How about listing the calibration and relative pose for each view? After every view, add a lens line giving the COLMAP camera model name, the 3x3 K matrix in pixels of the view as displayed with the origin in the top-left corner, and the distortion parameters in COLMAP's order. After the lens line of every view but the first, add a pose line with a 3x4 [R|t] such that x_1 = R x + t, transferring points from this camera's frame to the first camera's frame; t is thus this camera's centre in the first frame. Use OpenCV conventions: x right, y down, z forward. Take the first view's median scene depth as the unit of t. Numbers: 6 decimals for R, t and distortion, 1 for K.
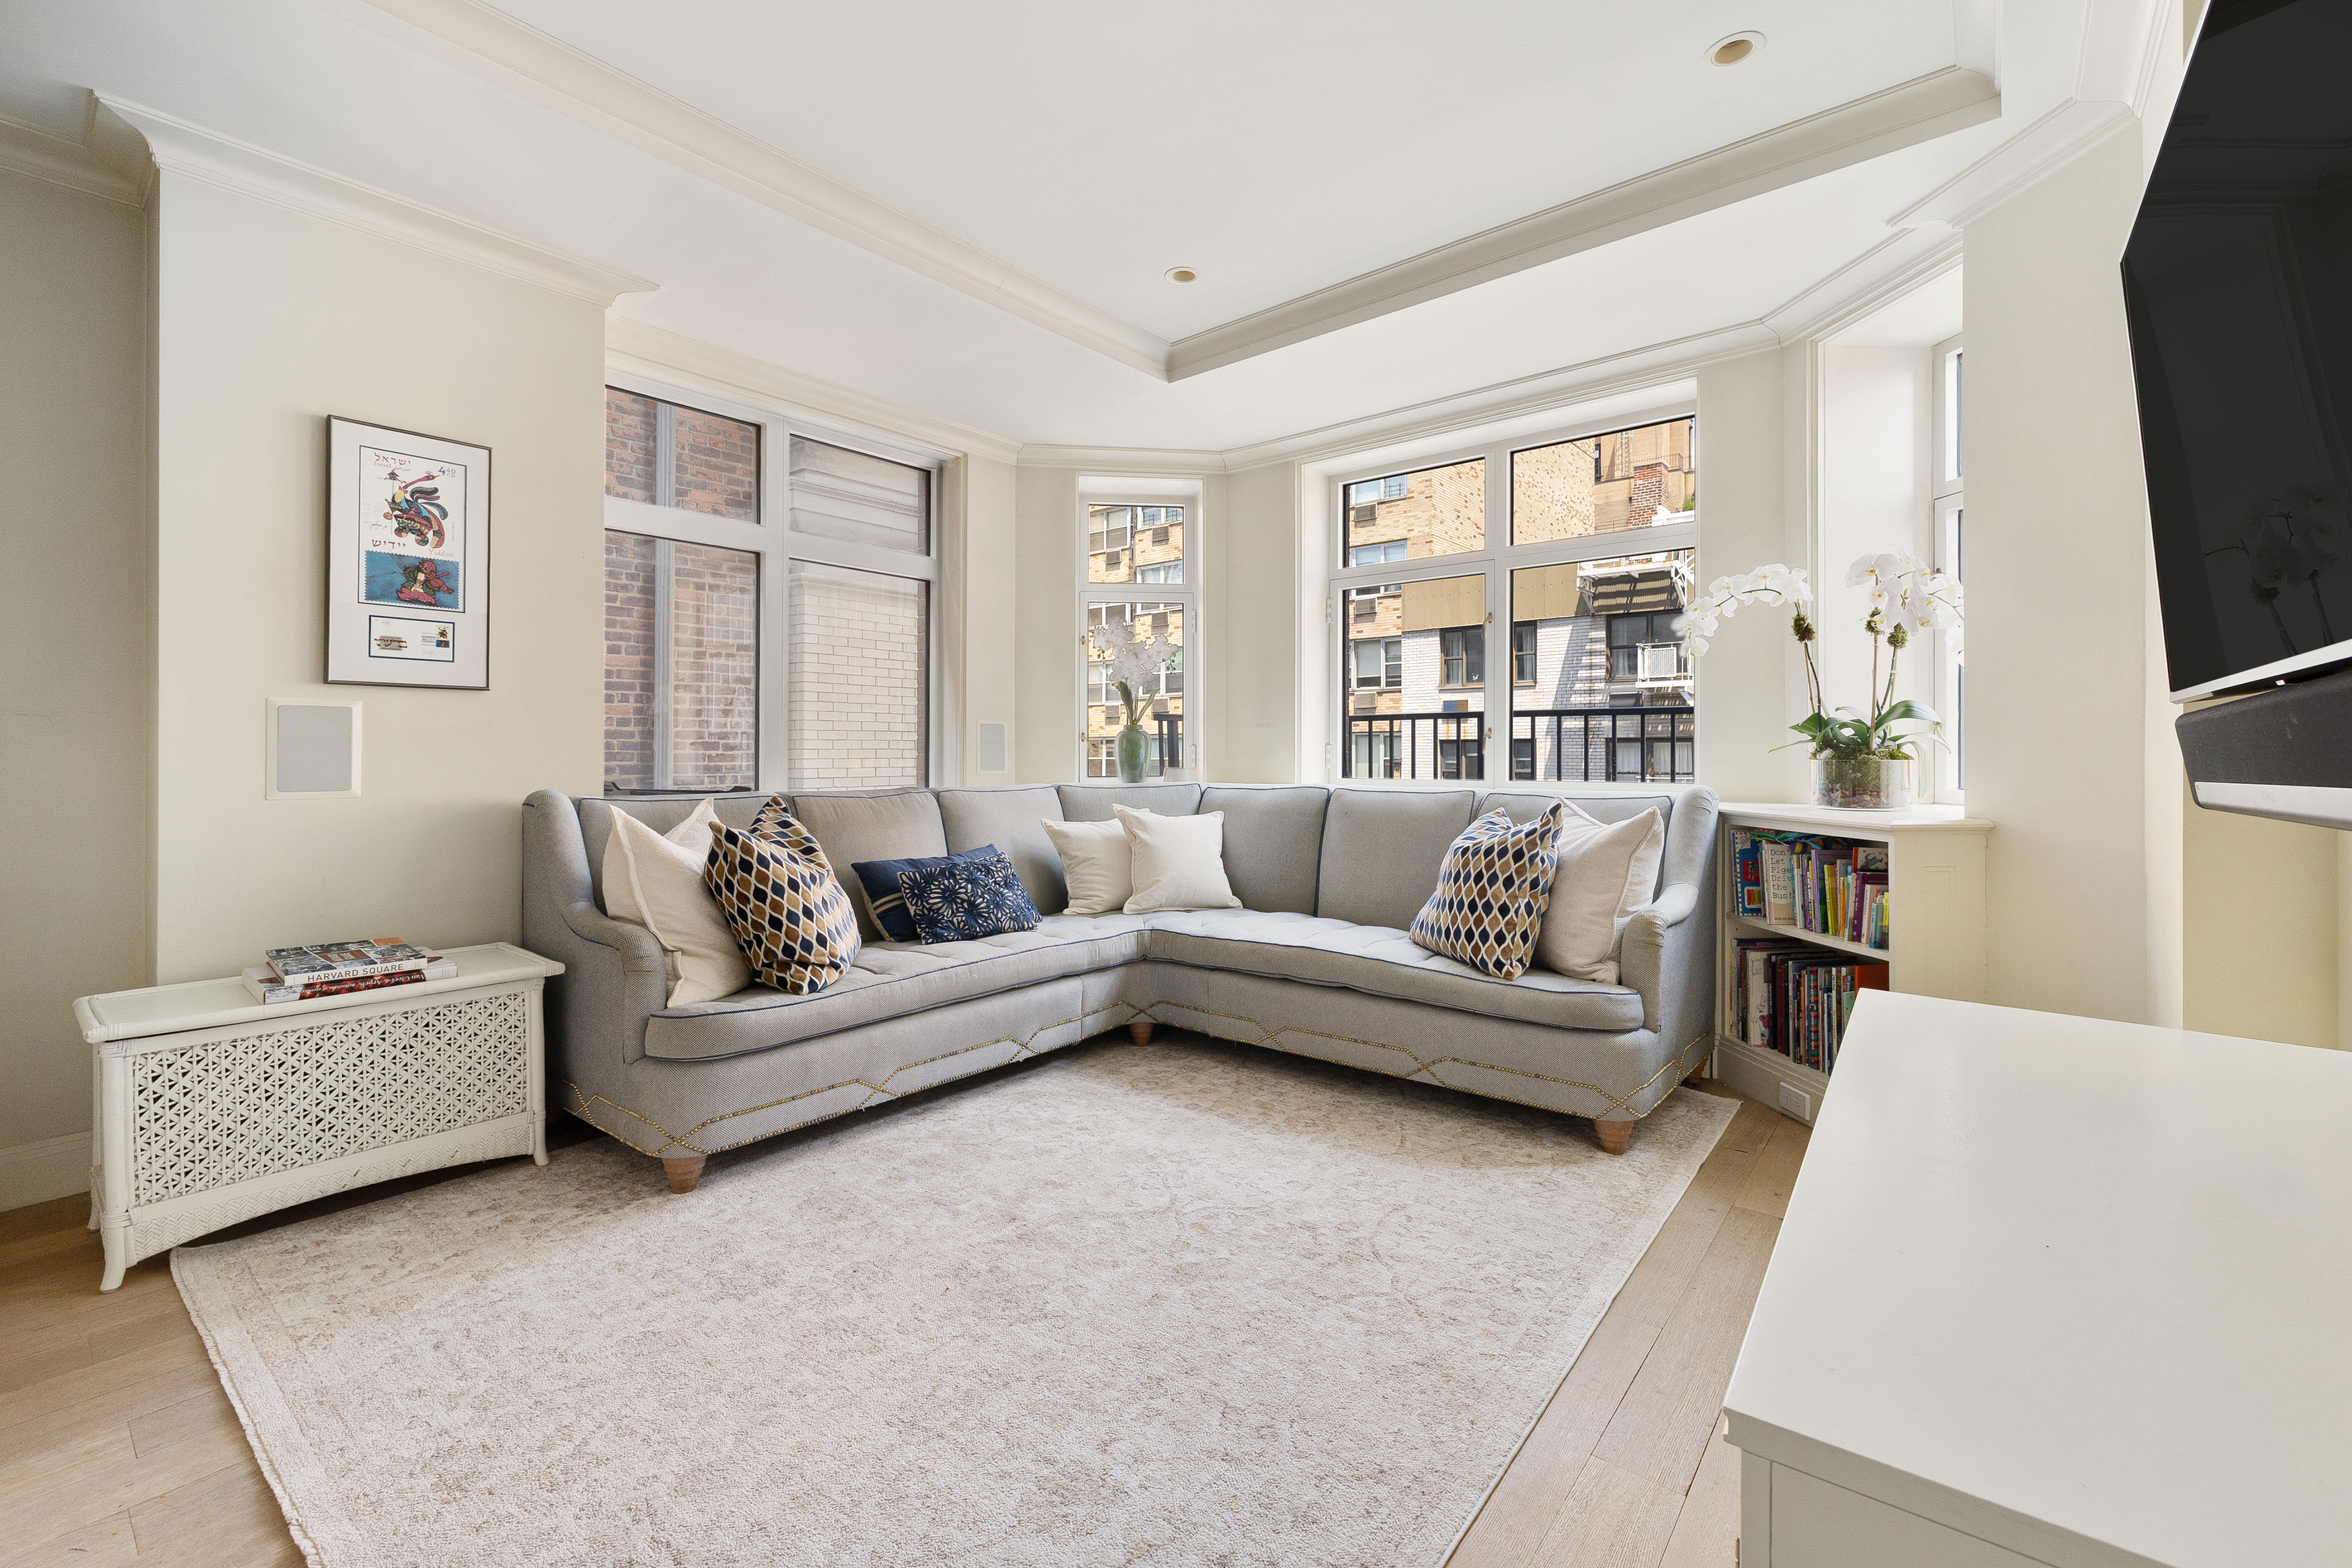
lens RADIAL K [[999.8, 0, 1176.0], [0, 999.8, 784.0], [0, 0, 1]] dist [-0.000659, -0.000120]
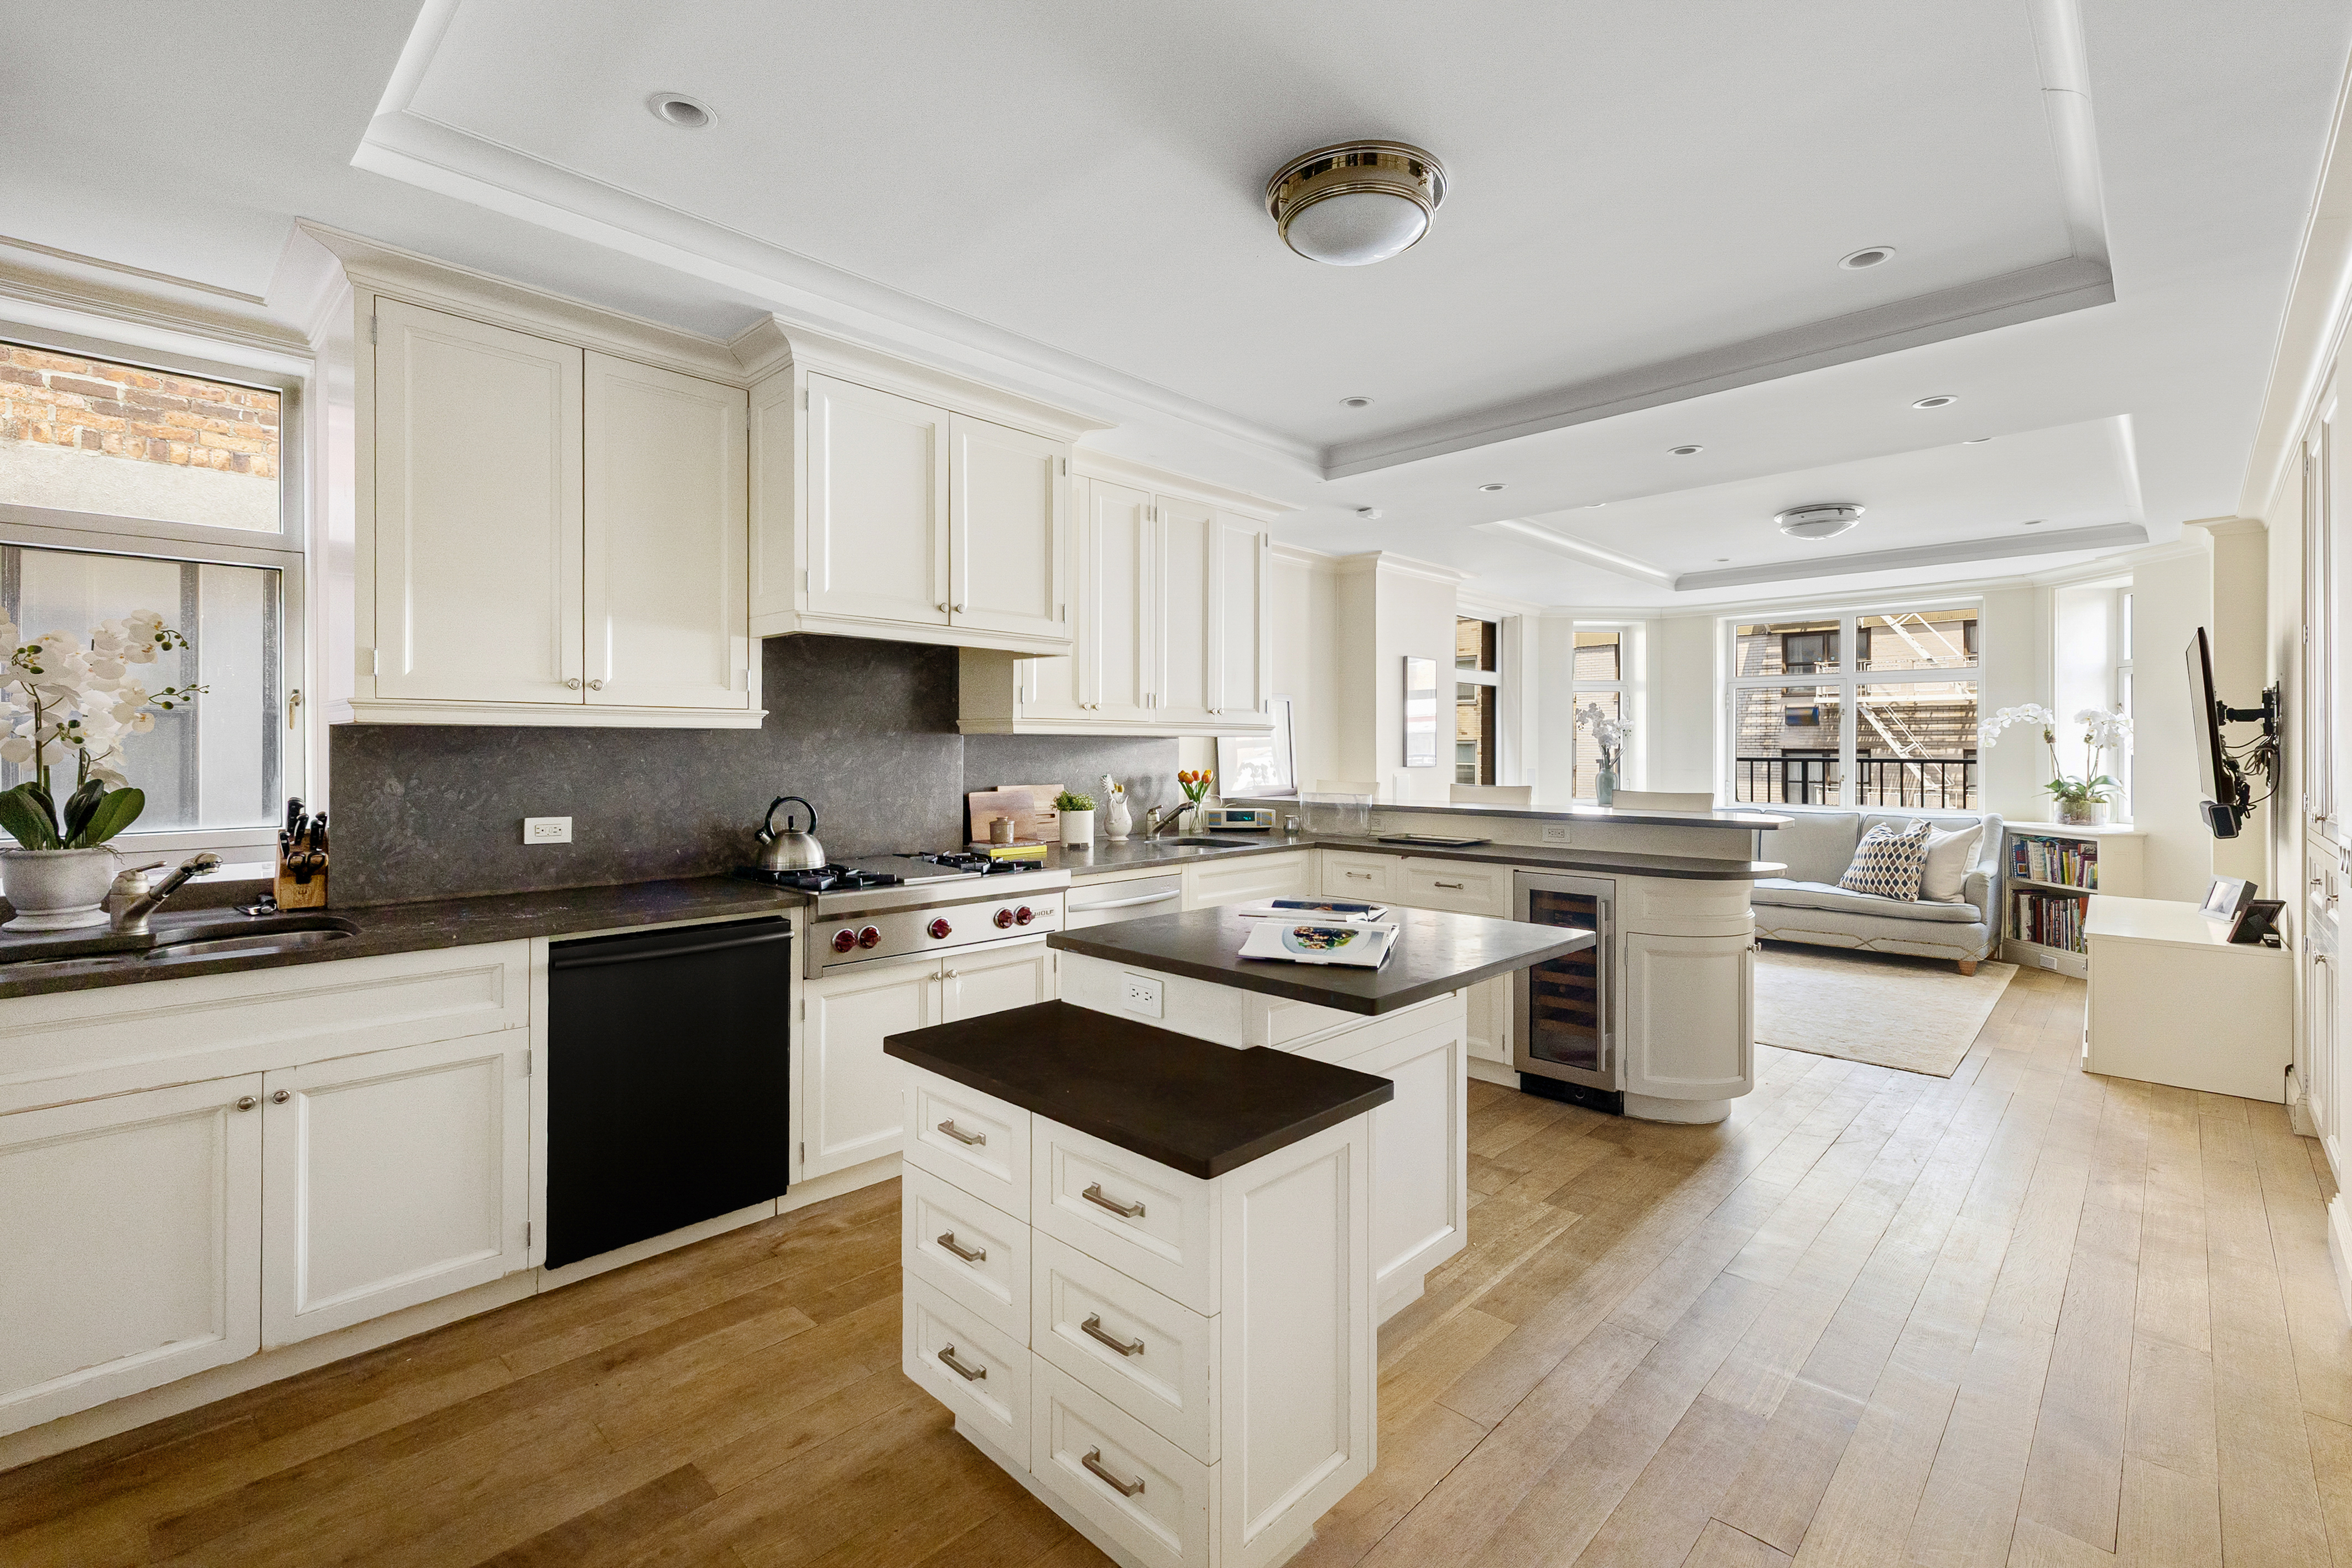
lens RADIAL K [[1025.4, 0, 1177.5], [0, 1025.4, 770.3], [0, 0, 1]] dist [0.000077, -0.000008]
pose [[0.995798, 0.006387, -0.091351, -1.012817], [-0.007328, 0.999923, -0.009969, -0.056665], [0.091280, 0.010597, 0.995769, -1.325459]]
